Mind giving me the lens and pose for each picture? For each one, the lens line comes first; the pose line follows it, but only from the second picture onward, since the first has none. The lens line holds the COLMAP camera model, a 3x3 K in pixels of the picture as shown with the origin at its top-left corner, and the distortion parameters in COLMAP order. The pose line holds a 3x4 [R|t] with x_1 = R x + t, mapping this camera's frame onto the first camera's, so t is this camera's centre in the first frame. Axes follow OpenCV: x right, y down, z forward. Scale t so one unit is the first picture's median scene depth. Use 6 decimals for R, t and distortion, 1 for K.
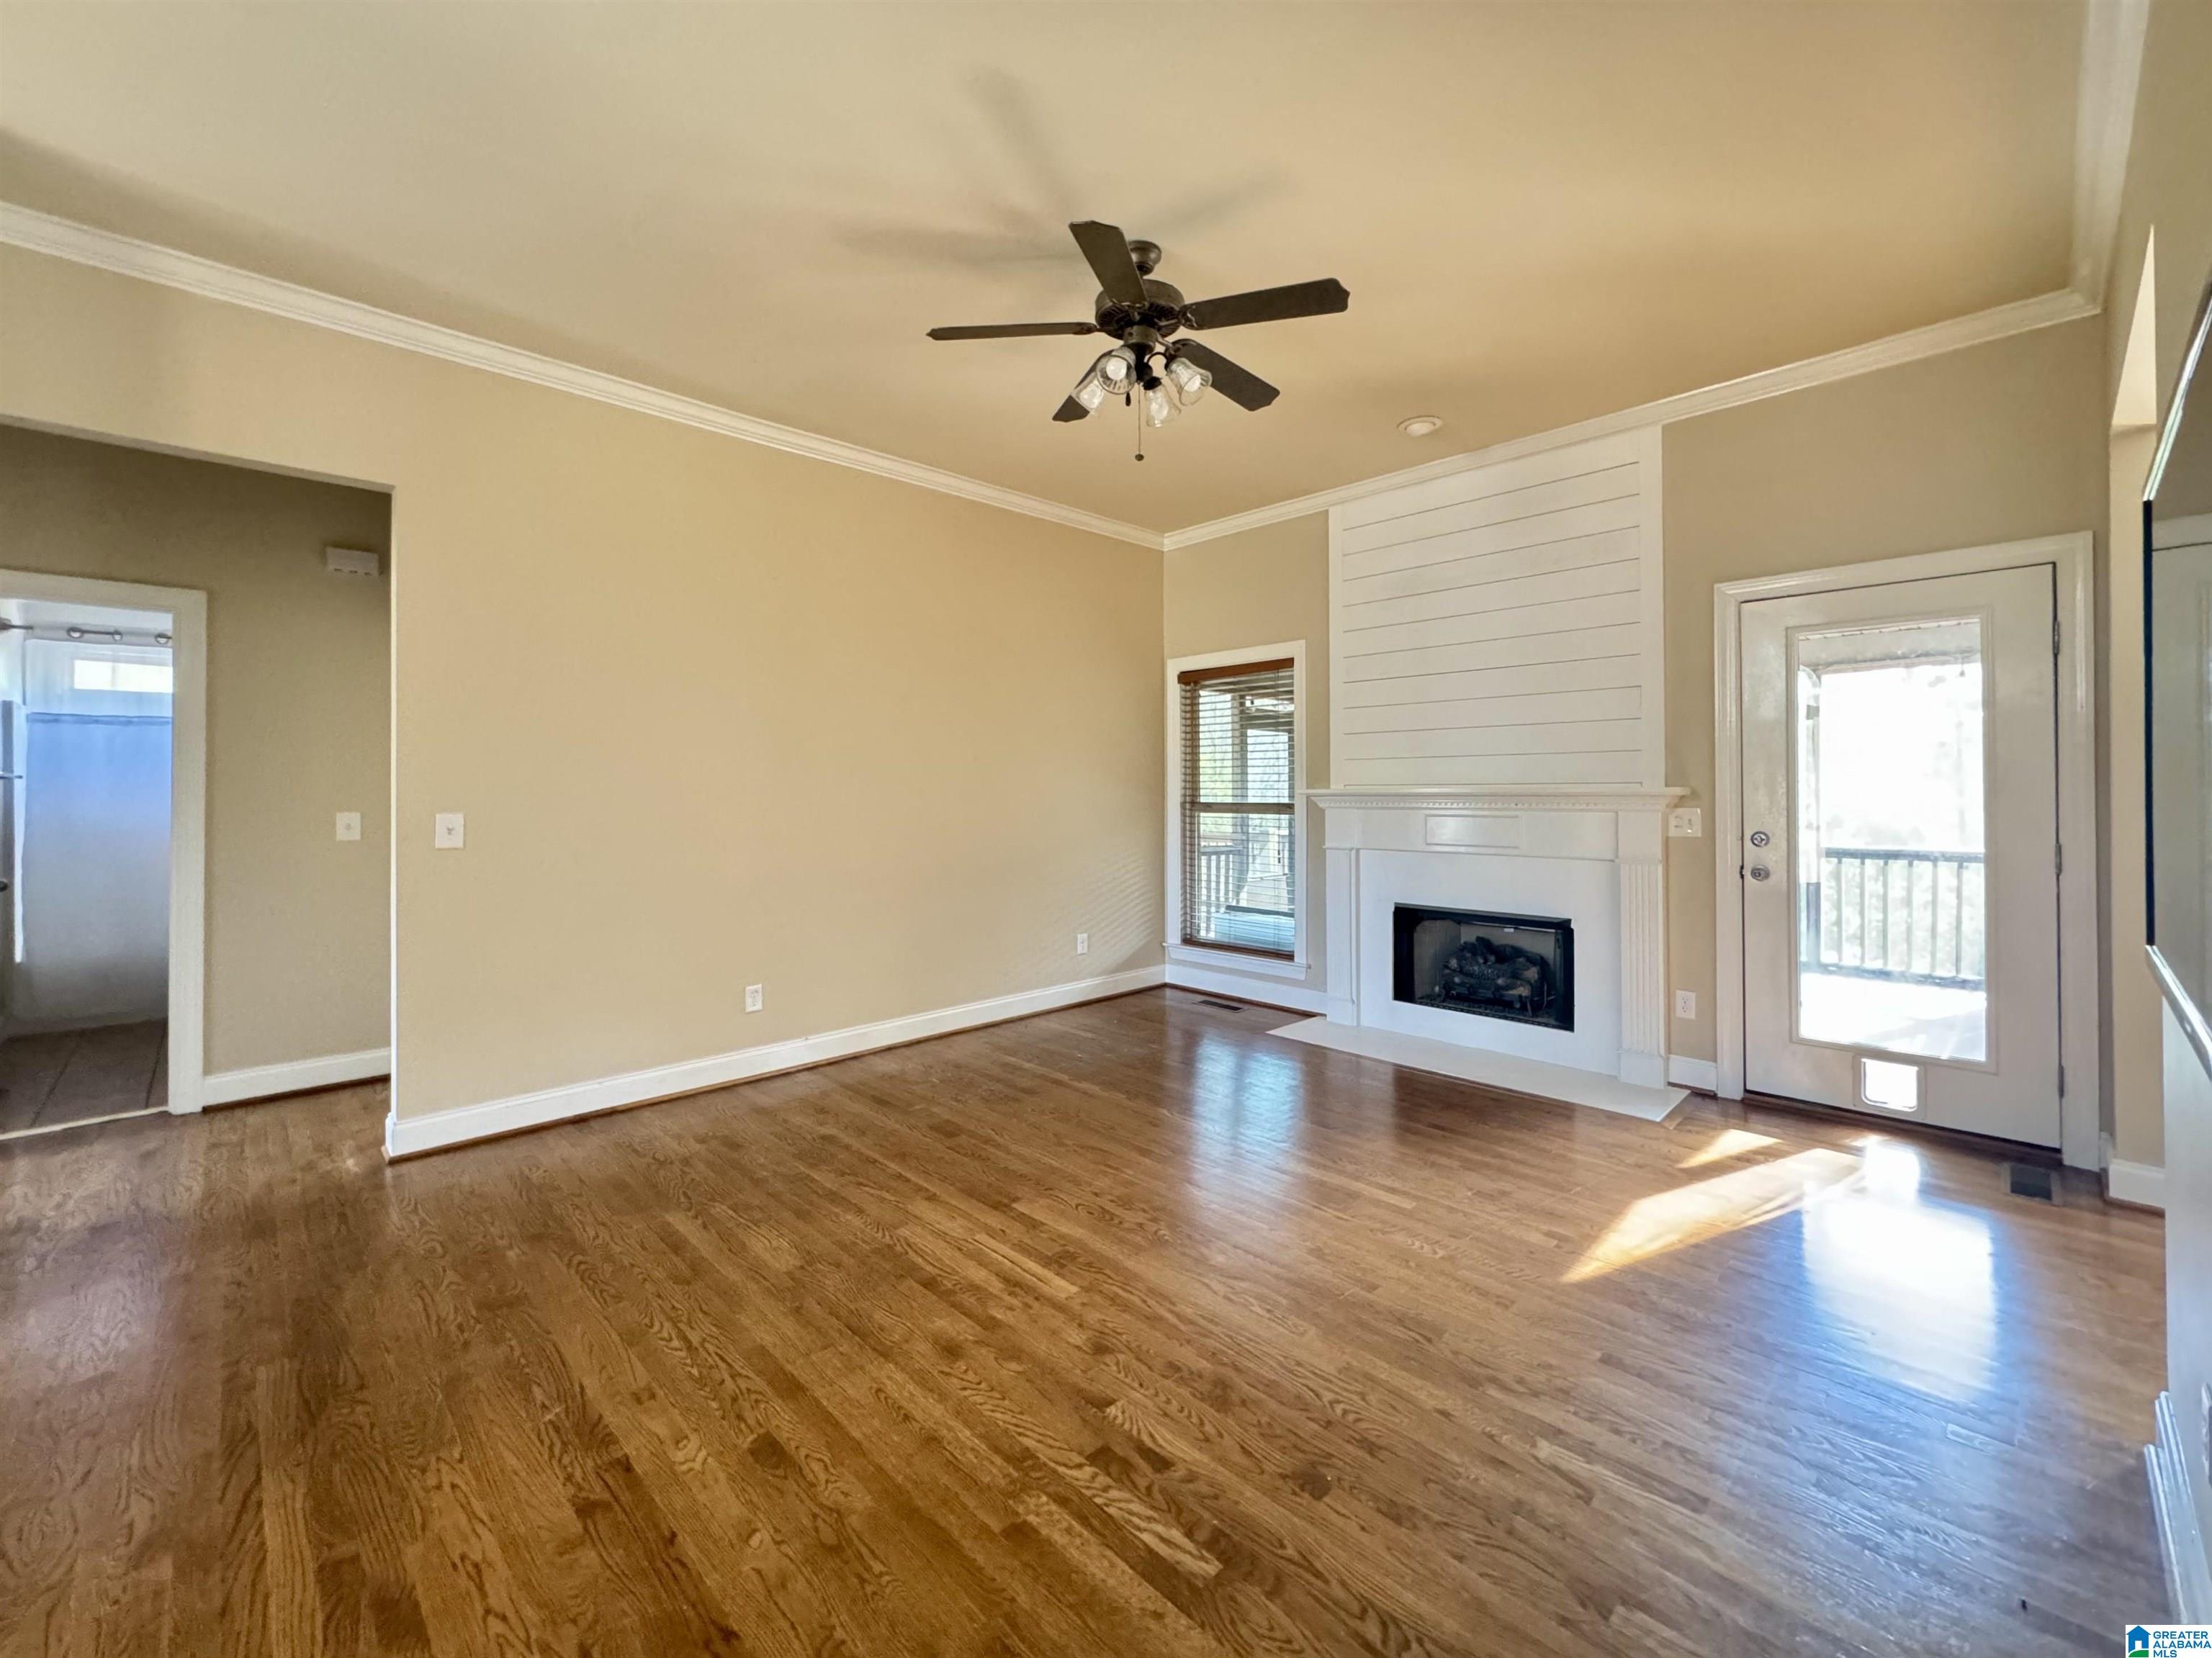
lens RADIAL K [[893.9, 0, 1120.8], [0, 893.9, 827.0], [0, 0, 1]] dist [-0.000702, 0.000140]
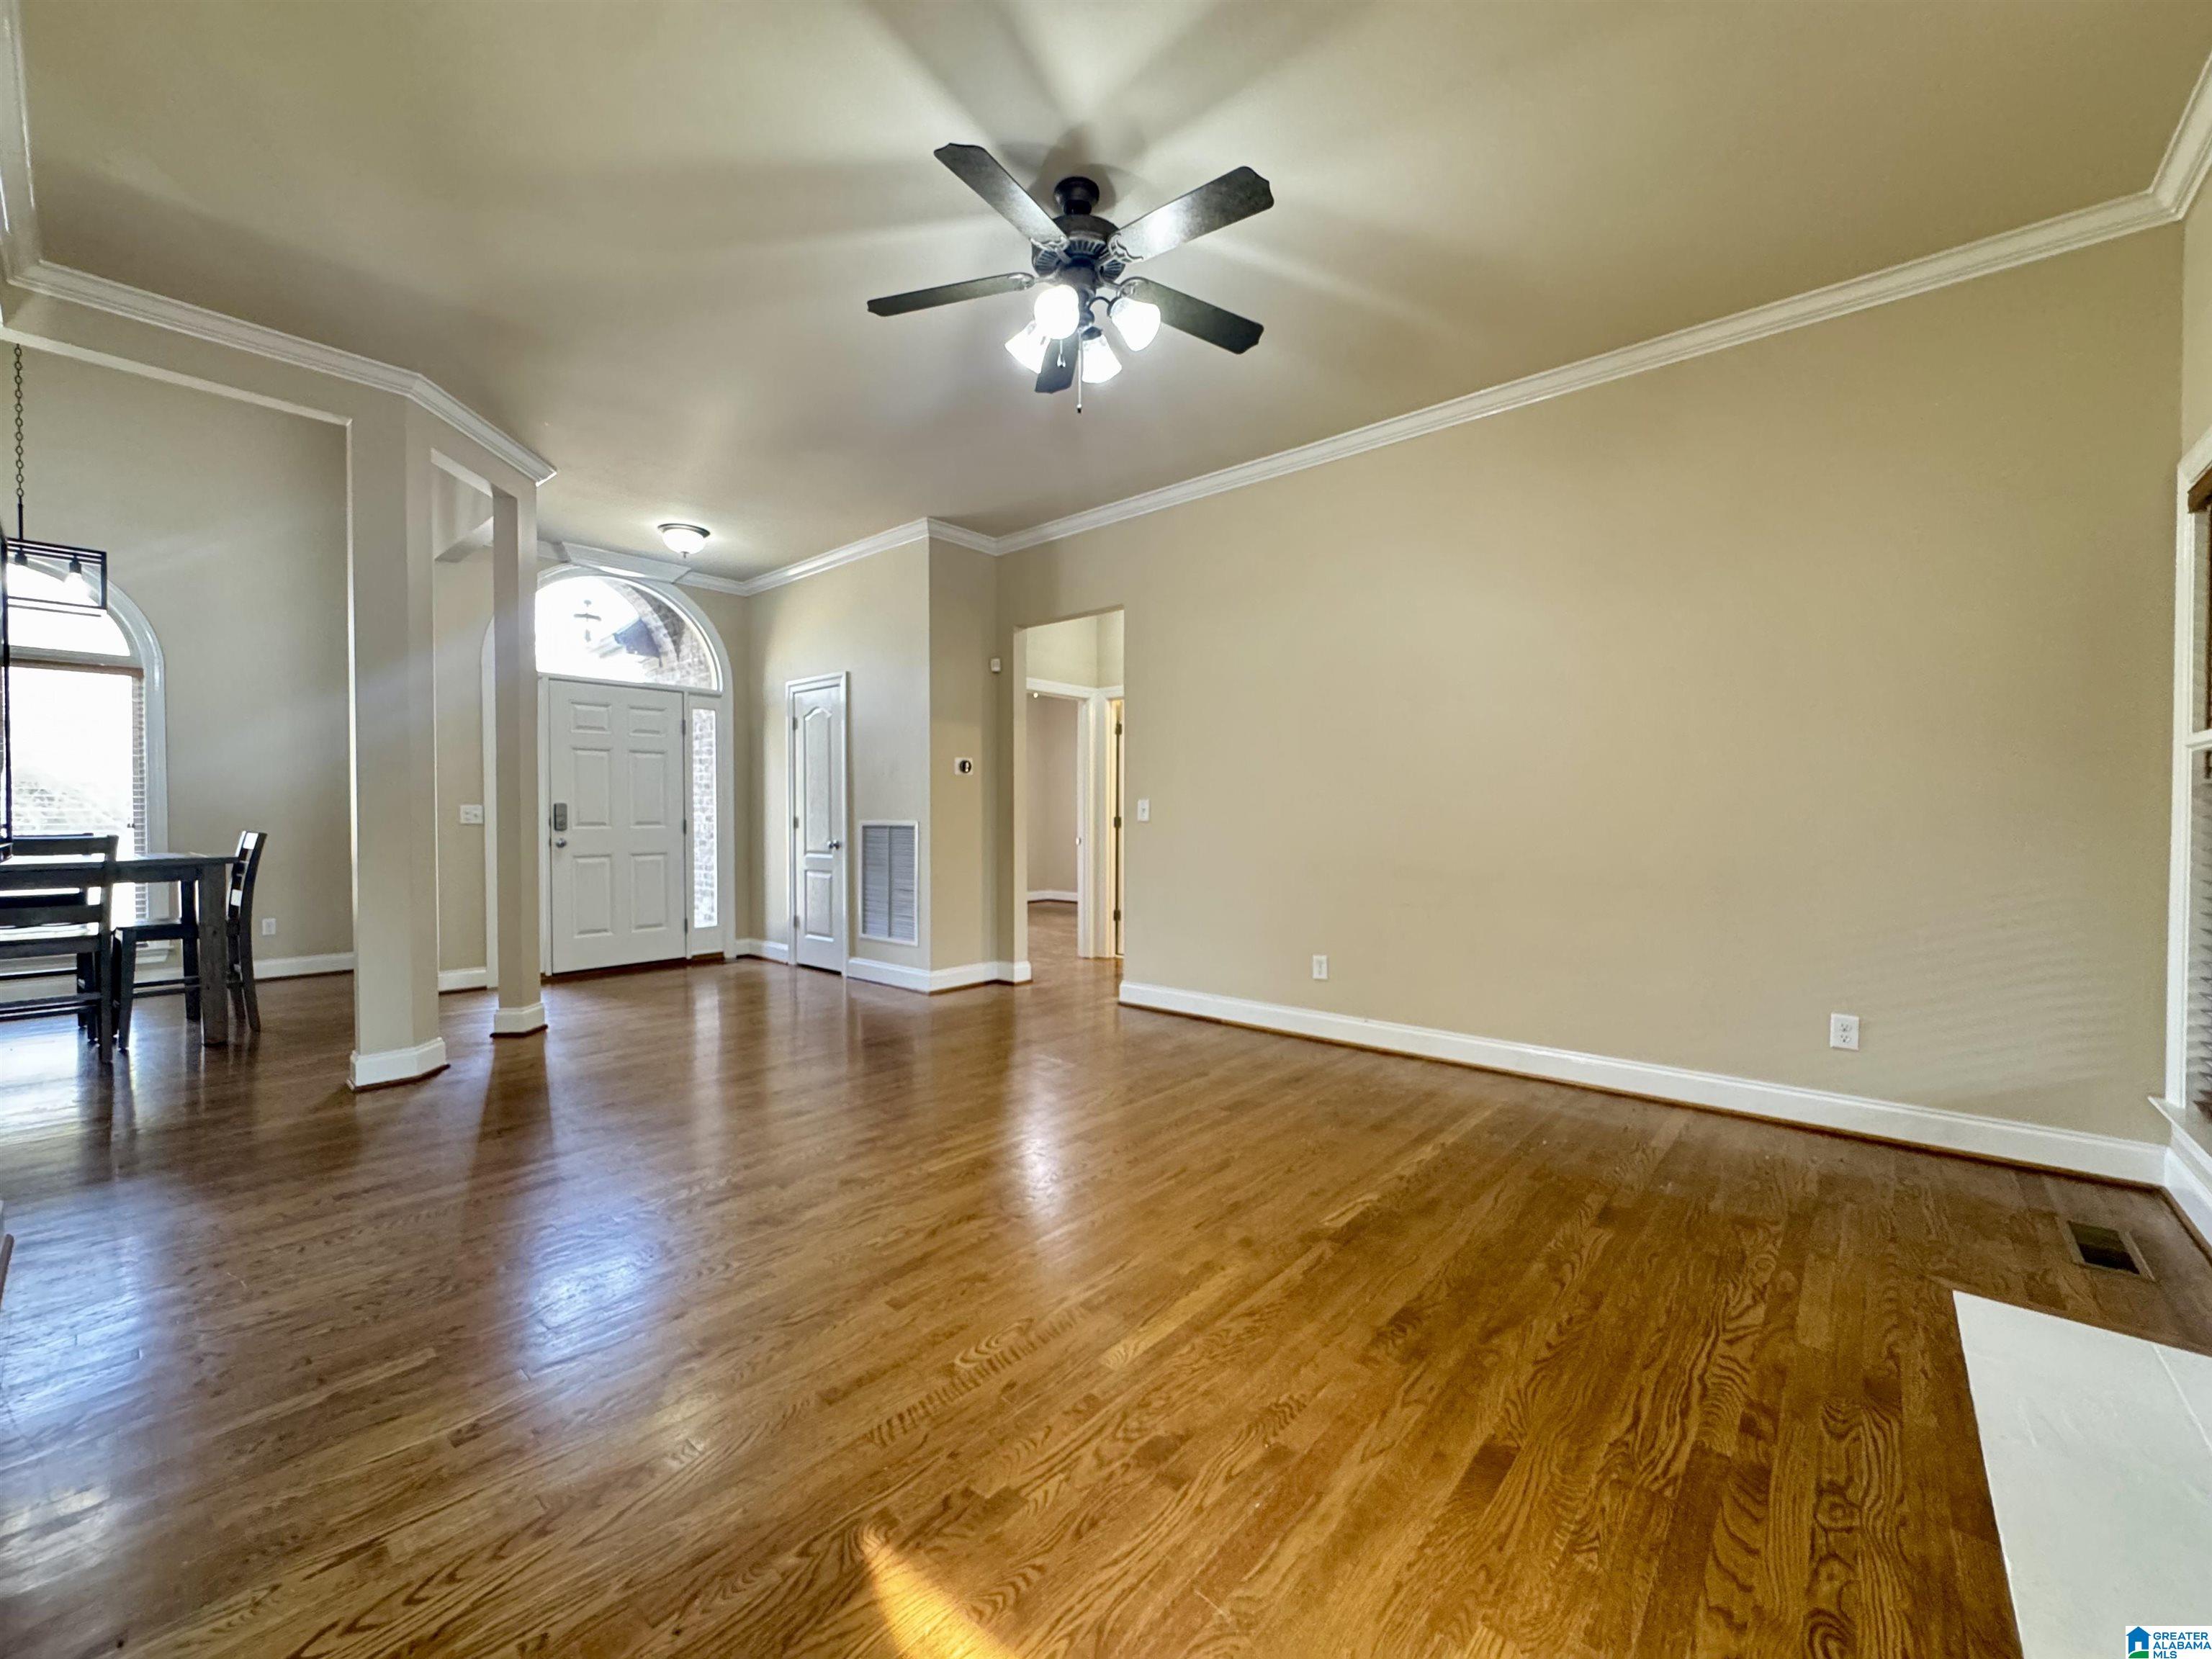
lens RADIAL K [[894.0, 0, 1120.8], [0, 894.0, 827.5], [0, 0, 1]] dist [-0.000702, 0.000140]
pose [[0.084148, 0.015834, -0.996327, 0.689922], [-0.039447, 0.999143, 0.012547, 0.013691], [0.995672, 0.038246, 0.084700, 0.663036]]
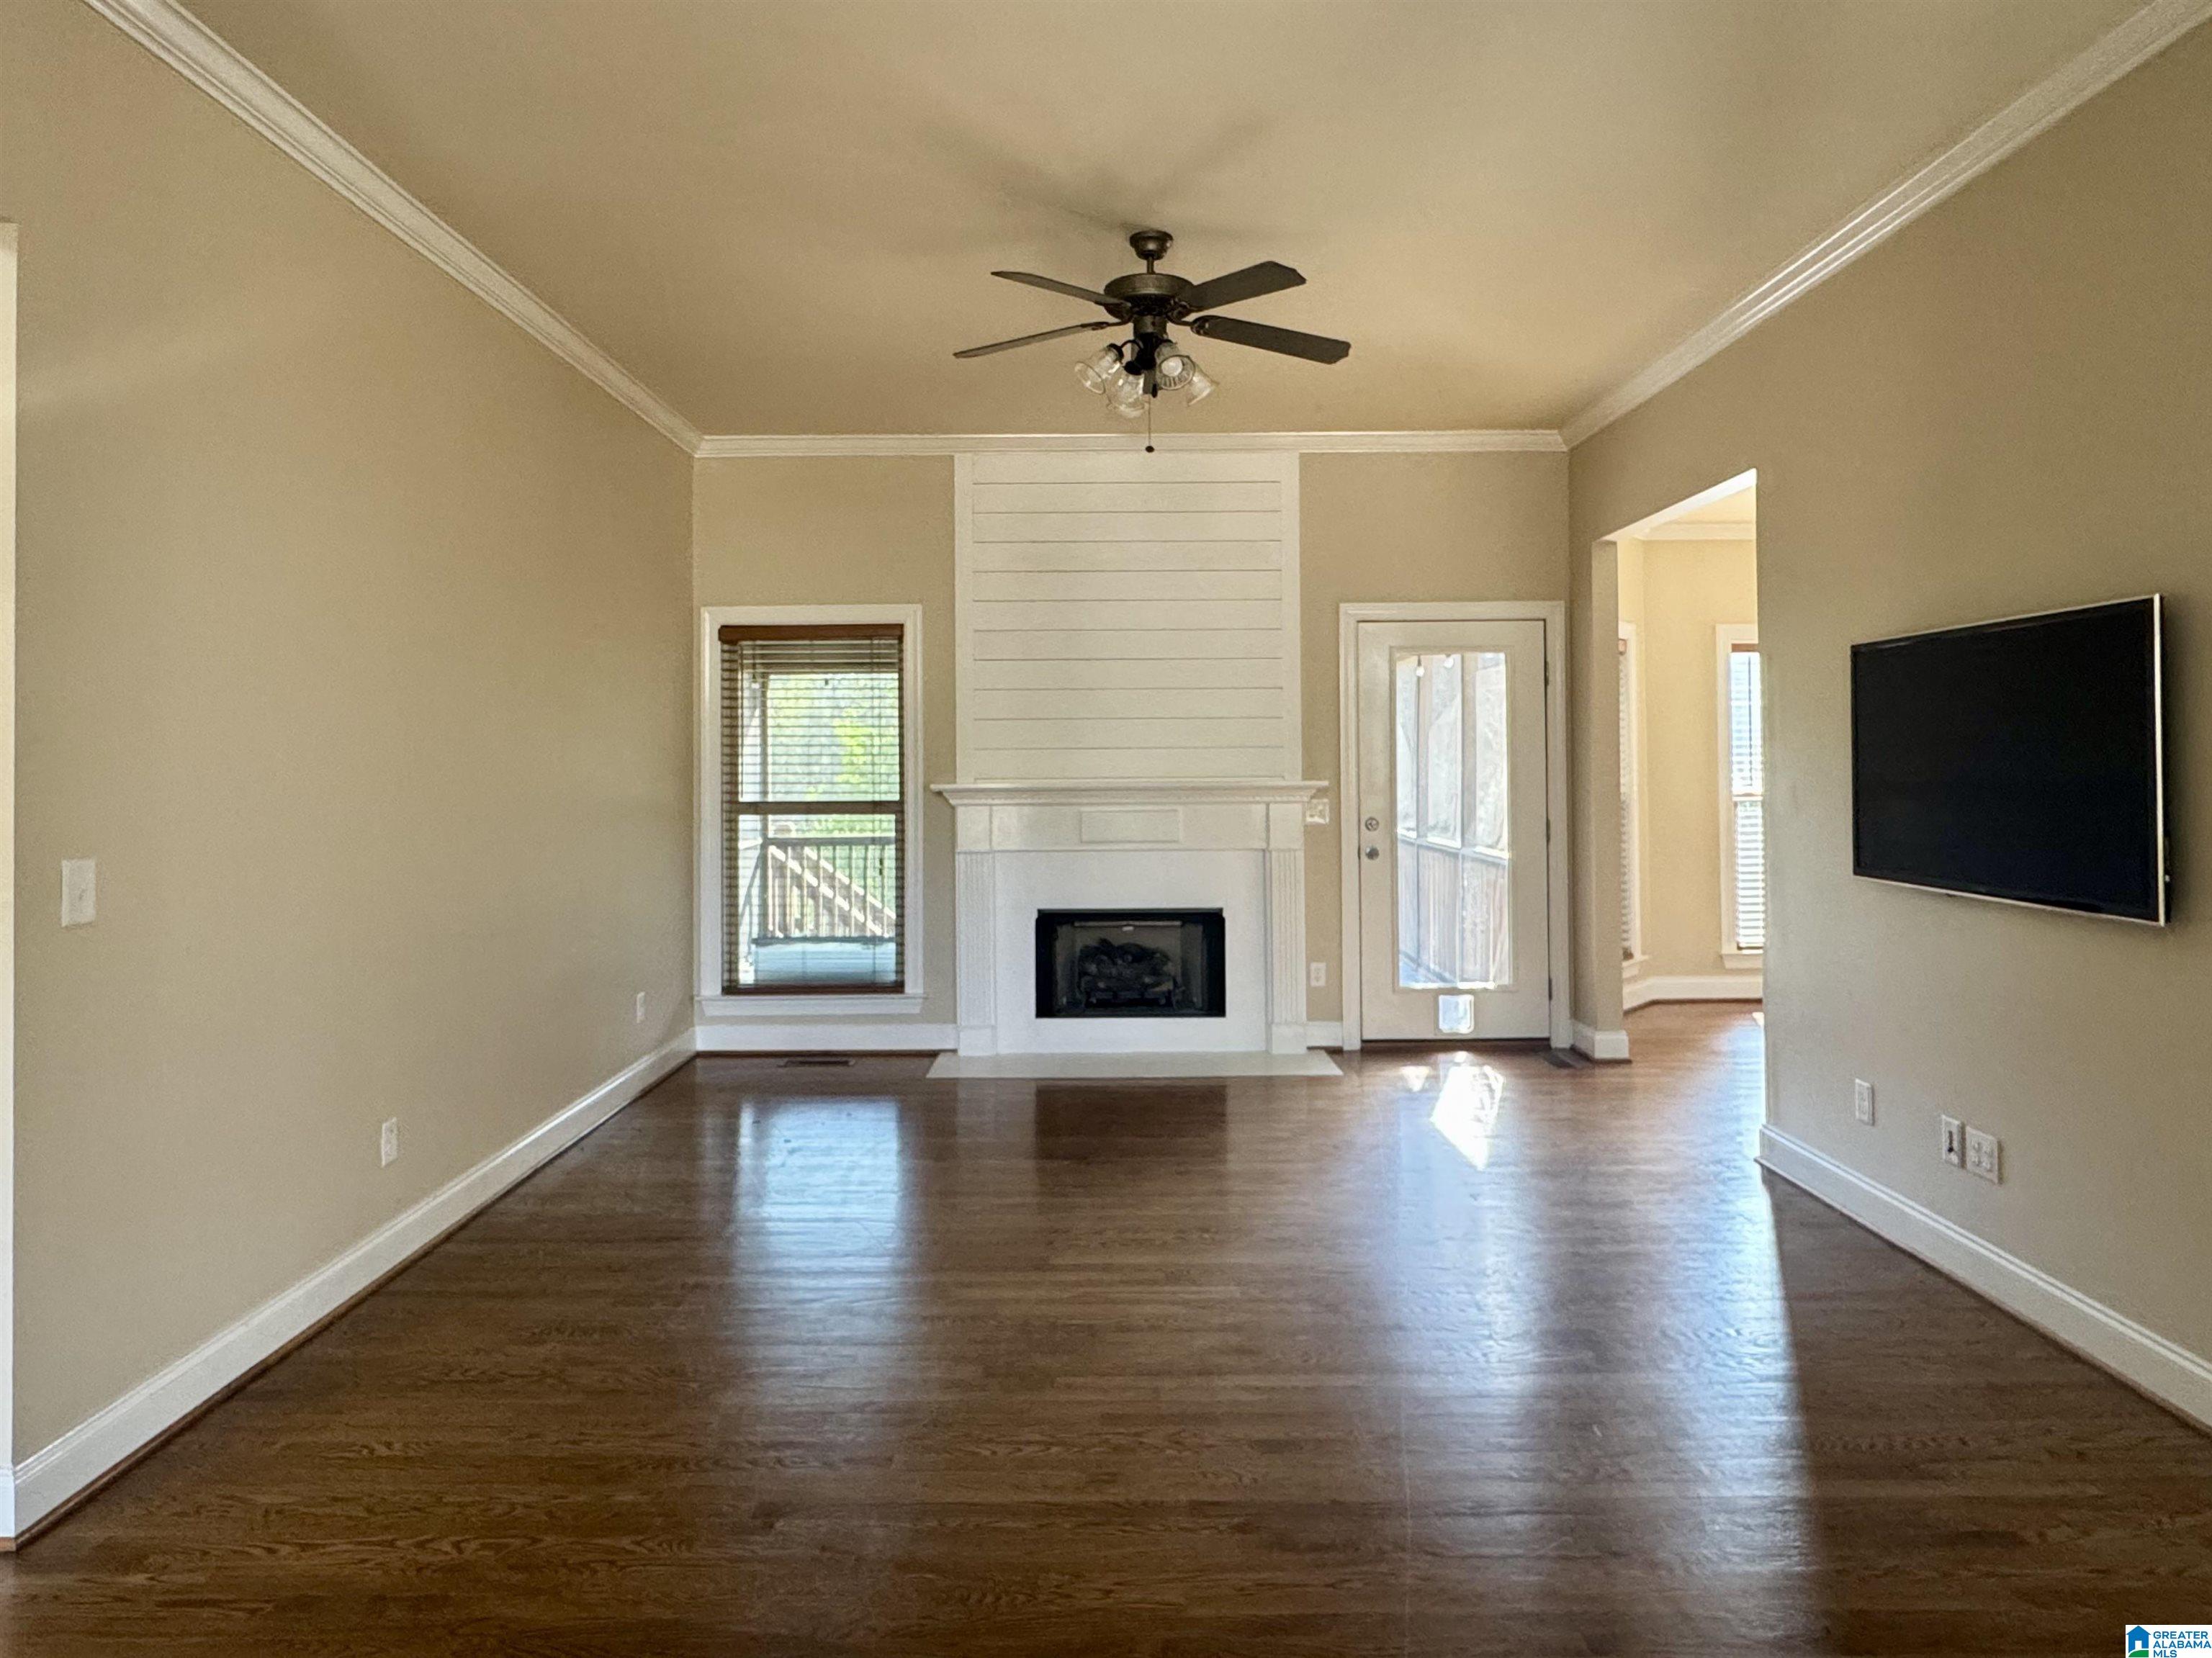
lens RADIAL K [[1301.0, 0, 1090.4], [0, 1301.0, 830.9], [0, 0, 1]] dist [0.000982, -0.000238]
pose [[0.715963, -0.036919, 0.697162, -0.689978], [0.033920, 0.999261, 0.018082, -0.019668], [-0.697314, 0.010702, 0.716686, 0.028855]]
